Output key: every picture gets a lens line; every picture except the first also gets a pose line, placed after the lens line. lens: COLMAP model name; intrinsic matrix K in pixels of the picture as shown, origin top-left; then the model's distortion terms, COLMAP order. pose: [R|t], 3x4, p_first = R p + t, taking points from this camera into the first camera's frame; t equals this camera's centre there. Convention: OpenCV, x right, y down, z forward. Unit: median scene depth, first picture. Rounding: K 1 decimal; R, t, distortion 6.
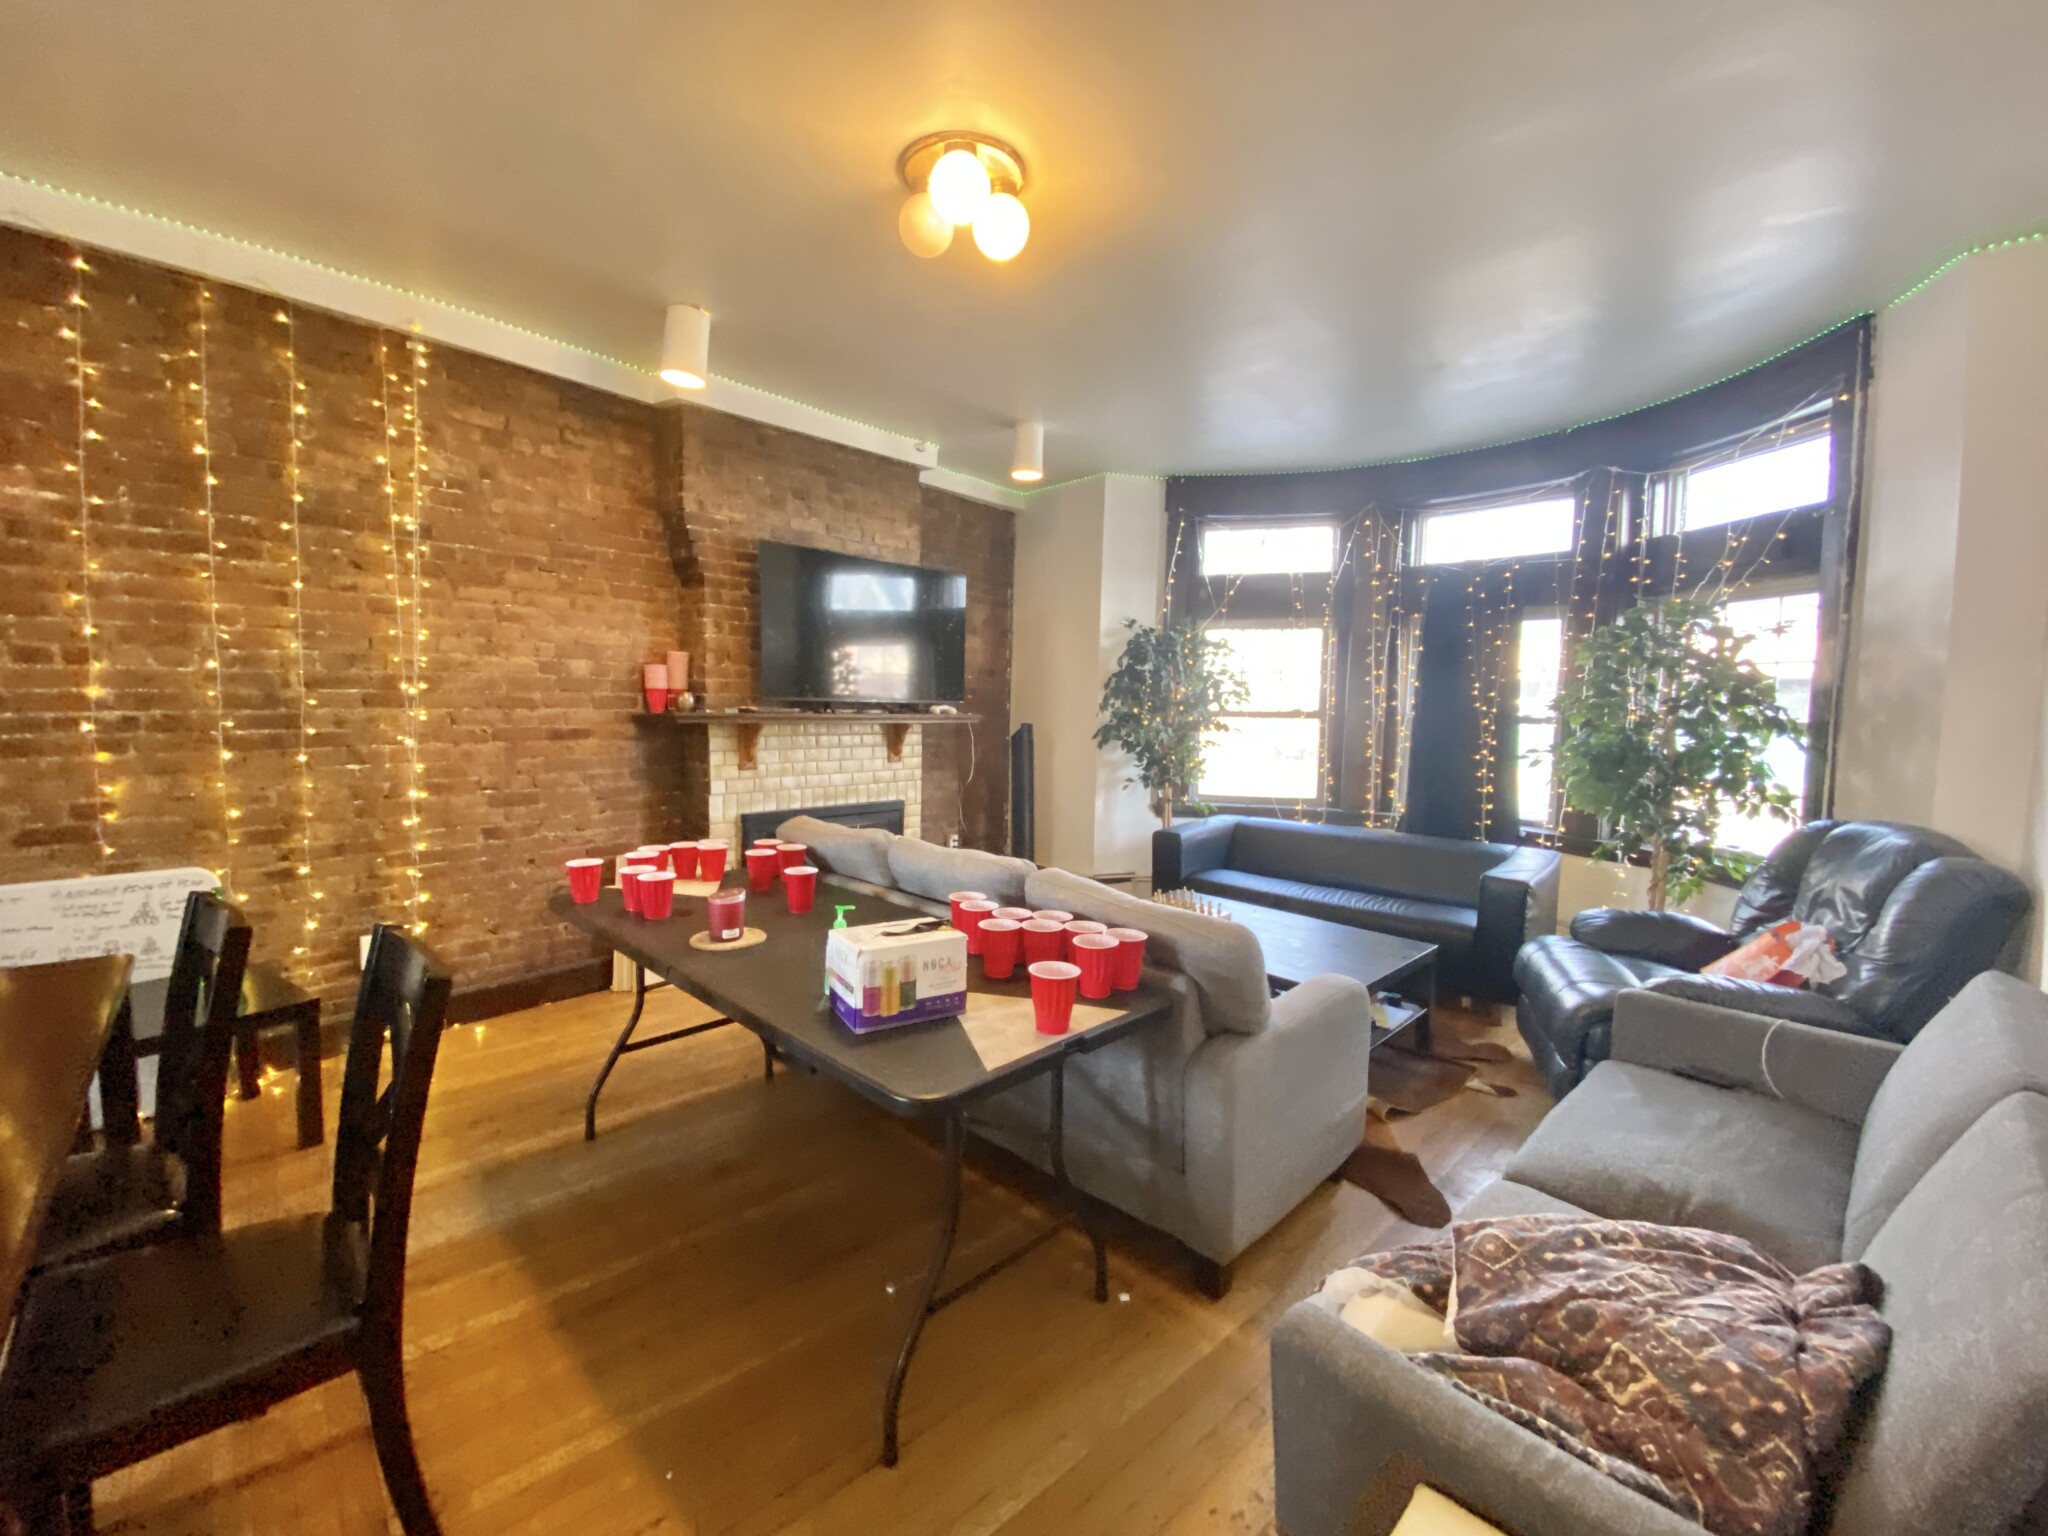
lens RADIAL K [[833.1, 0, 1014.8], [0, 833.1, 760.9], [0, 0, 1]] dist [0.032620, -0.028155]
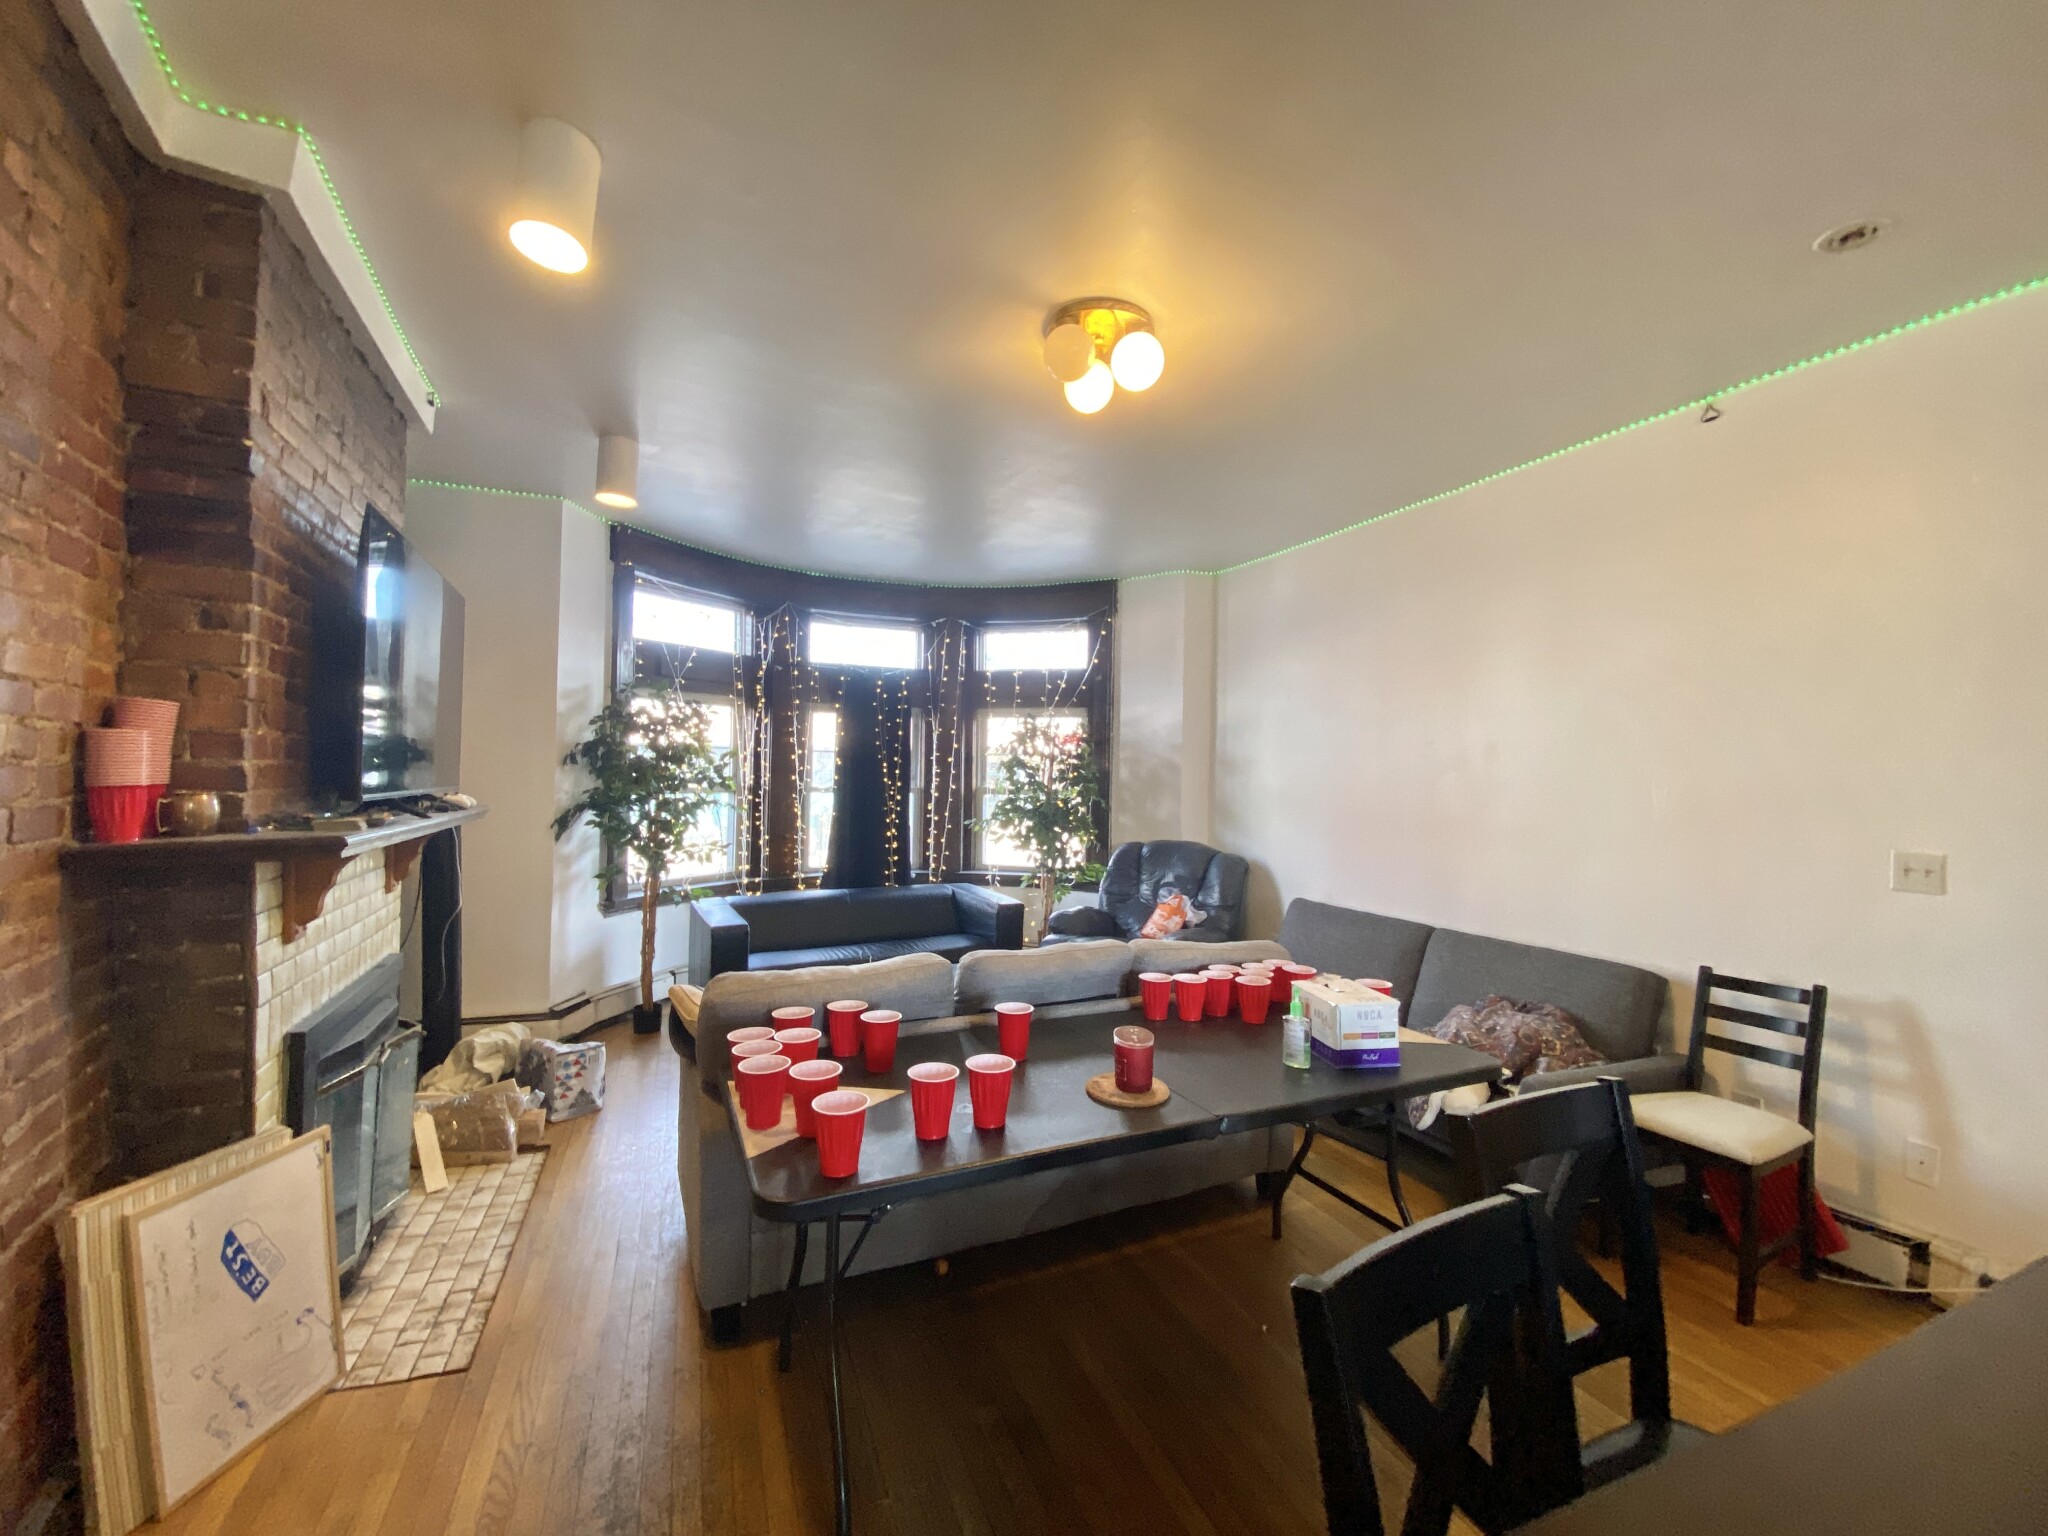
lens RADIAL K [[822.7, 0, 1011.4], [0, 822.7, 763.8], [0, 0, 1]] dist [0.031897, -0.026904]
pose [[0.362753, -0.000172, 0.931885, -0.654233], [0.059568, 0.997959, -0.023003, -0.060762], [-0.929980, 0.063855, 0.362023, 0.434629]]
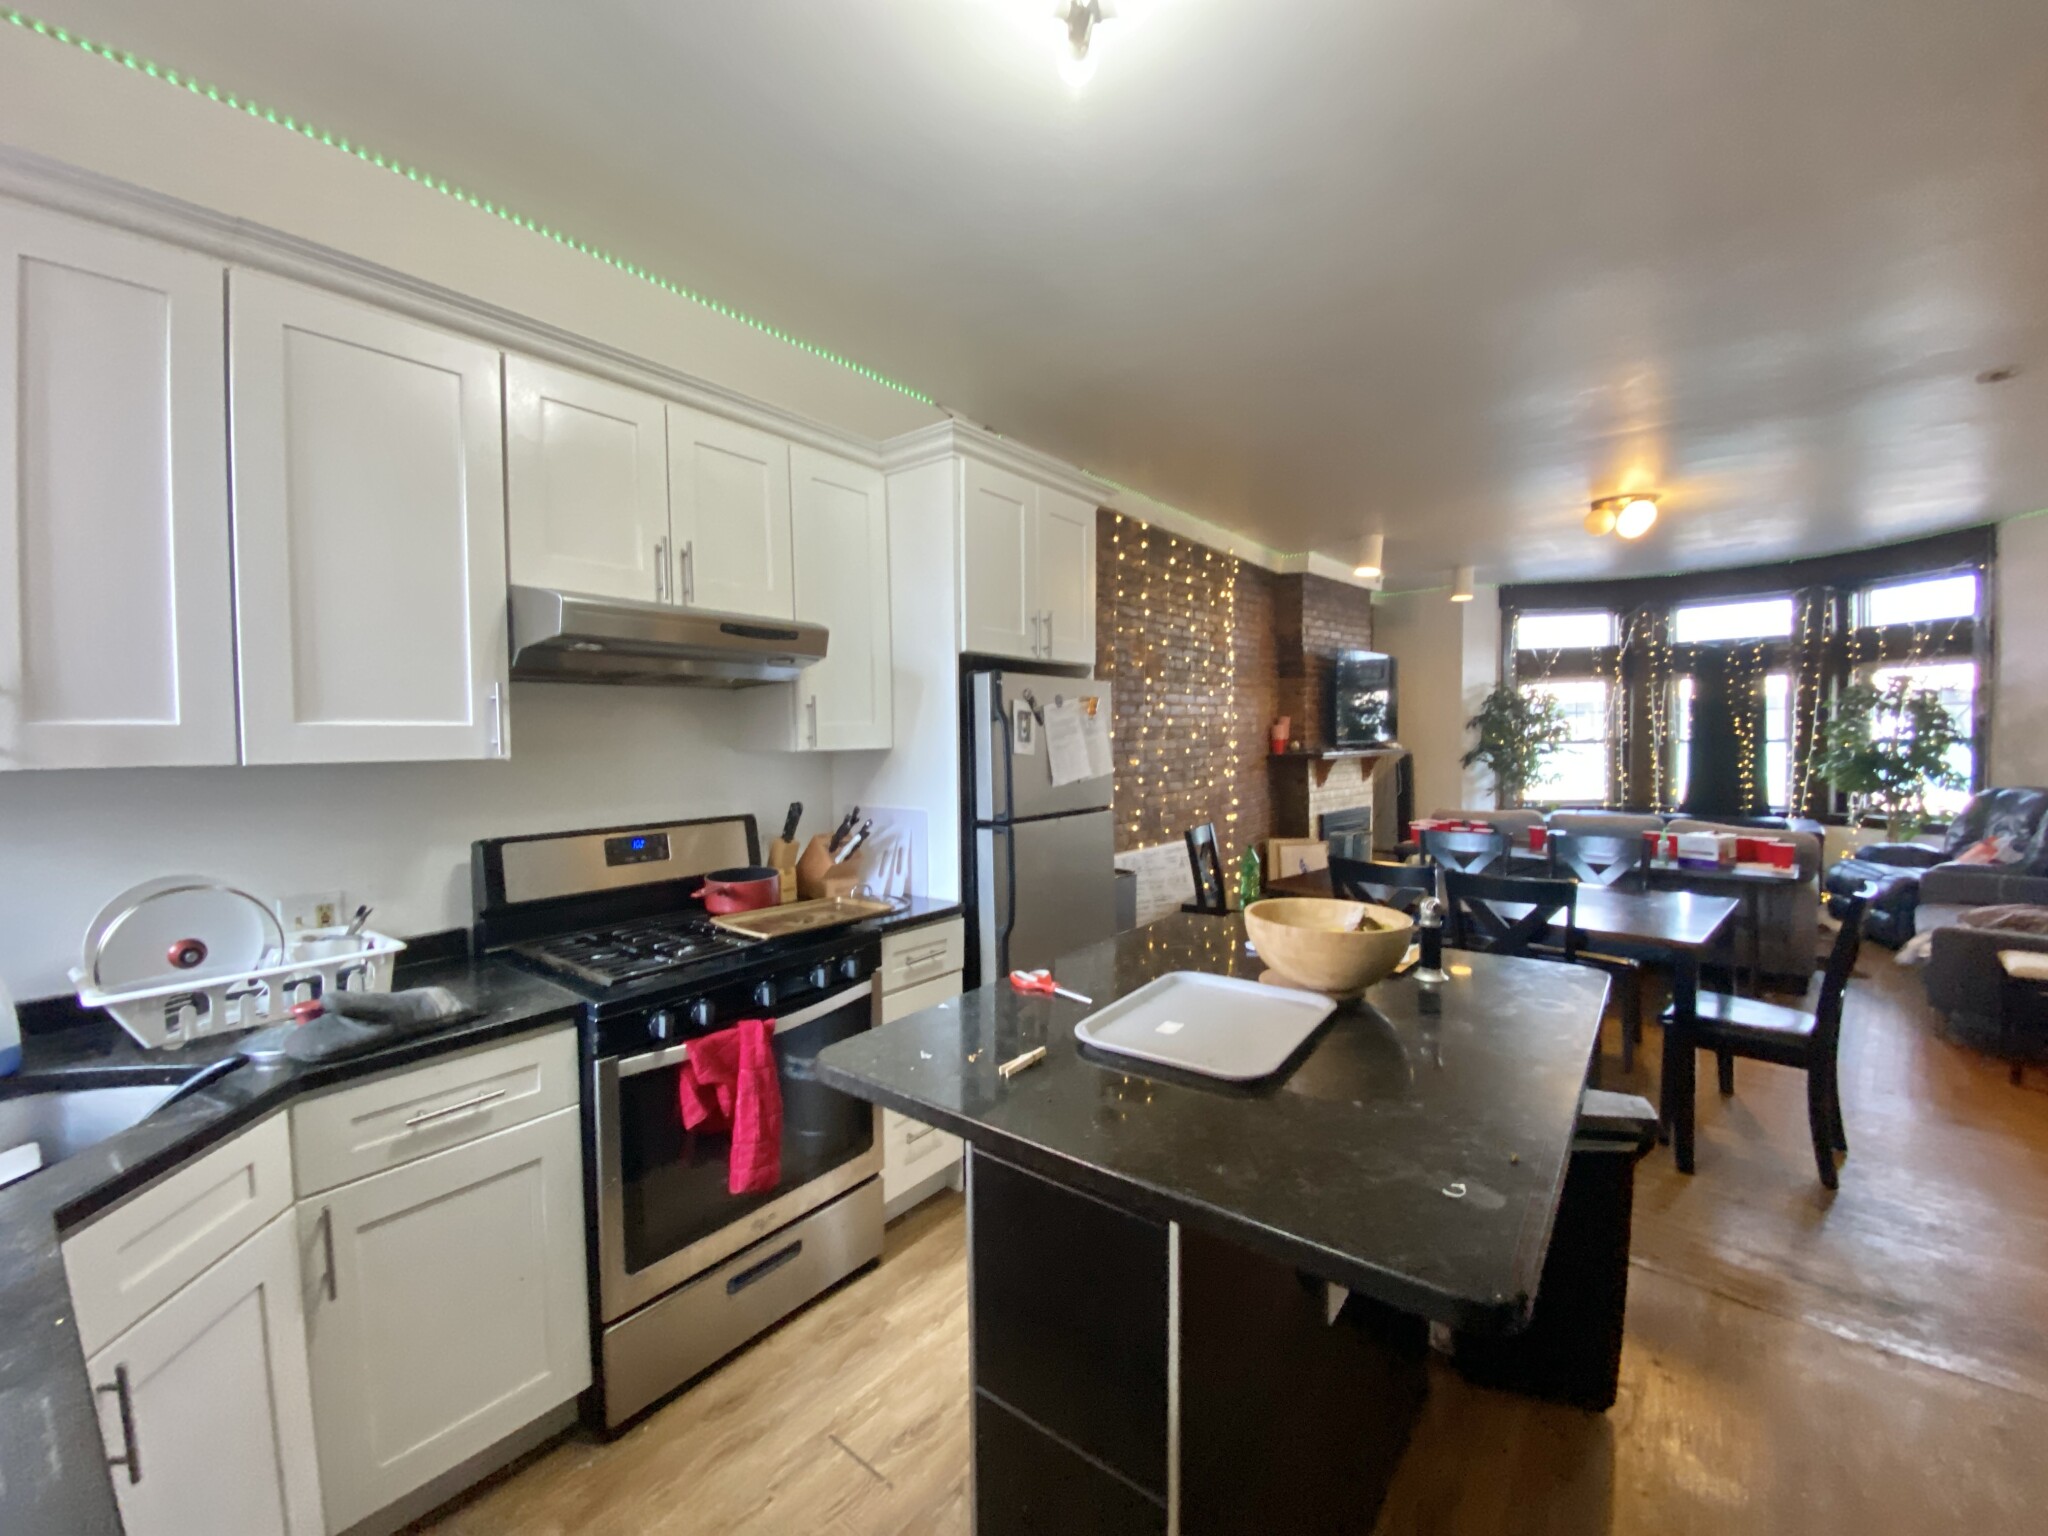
lens RADIAL K [[822.7, 0, 1011.4], [0, 822.7, 763.8], [0, 0, 1]] dist [0.031897, -0.026904]
pose [[0.999440, -0.033185, 0.004308, -0.974622], [0.033332, 0.998621, -0.040564, 0.012287], [-0.002956, 0.040685, 0.999168, -0.649249]]
